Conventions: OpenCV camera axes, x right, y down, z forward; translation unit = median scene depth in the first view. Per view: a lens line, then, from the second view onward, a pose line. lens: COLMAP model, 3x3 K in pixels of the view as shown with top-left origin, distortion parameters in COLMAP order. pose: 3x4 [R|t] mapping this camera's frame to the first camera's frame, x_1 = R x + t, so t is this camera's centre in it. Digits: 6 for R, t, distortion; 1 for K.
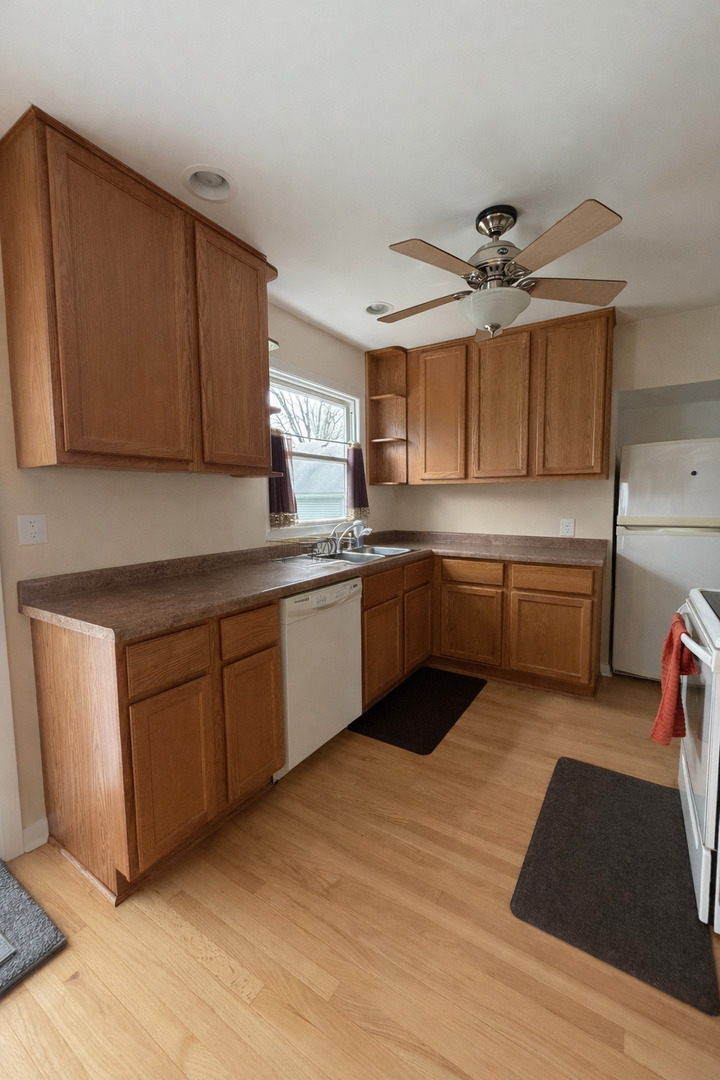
lens RADIAL K [[502.3, 0, 360.0], [0, 502.3, 540.0], [0, 0, 1]] dist [0.000252, 0.000013]
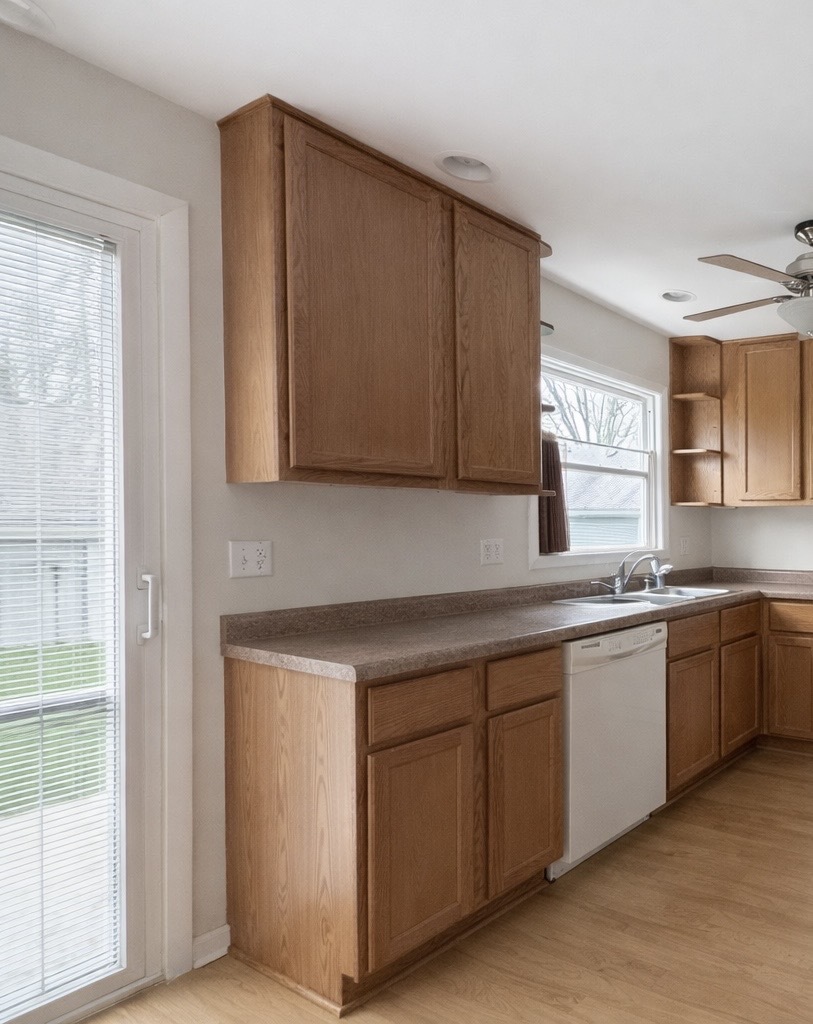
lens RADIAL K [[846.2, 0, 405.6], [0, 846.2, 524.7], [0, 0, 1]] dist [-0.168826, 0.397831]
pose [[0.957459, 0.001795, -0.288565, -0.006558], [-0.023942, 0.997027, -0.073240, 0.024078], [0.287576, 0.077033, 0.954655, -0.356052]]
